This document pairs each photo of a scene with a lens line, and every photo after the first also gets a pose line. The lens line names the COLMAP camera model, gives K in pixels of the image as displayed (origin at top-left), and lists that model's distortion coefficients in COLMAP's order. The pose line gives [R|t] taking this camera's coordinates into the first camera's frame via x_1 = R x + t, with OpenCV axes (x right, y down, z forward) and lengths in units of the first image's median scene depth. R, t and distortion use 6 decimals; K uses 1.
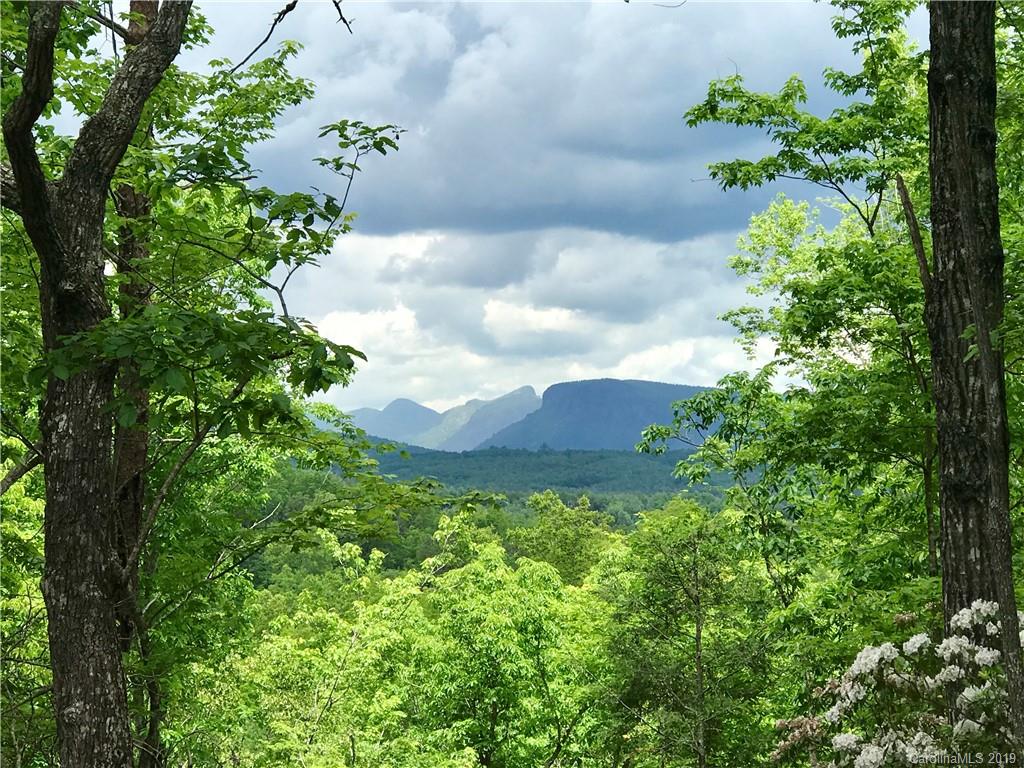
lens RADIAL K [[4203.4, 0, 514.3], [0, 4203.4, 386.7], [0, 0, 1]] dist [-0.152541, 0.000000]
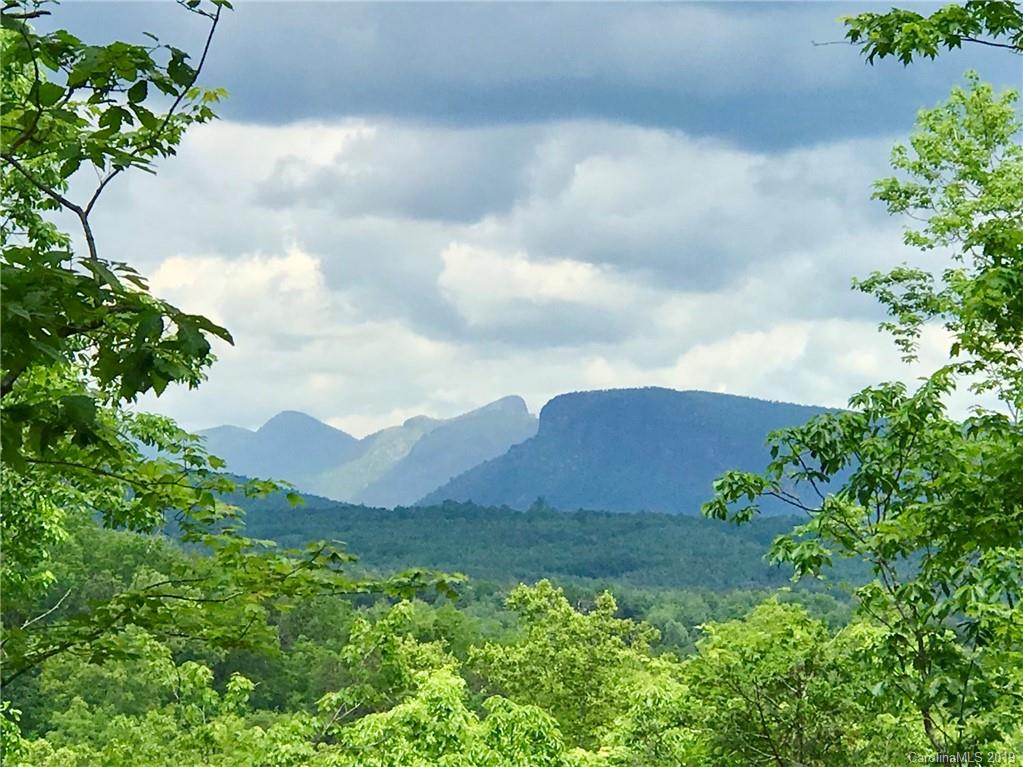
lens RADIAL K [[4199.3, 0, 507.6], [0, 4199.3, 378.6], [0, 0, 1]] dist [-0.152541, 0.000000]
pose [[0.999053, 0.031847, 0.029655, -0.014626], [-0.031590, 0.999460, -0.009096, 0.002732], [-0.029929, 0.008151, 0.999519, 0.432259]]
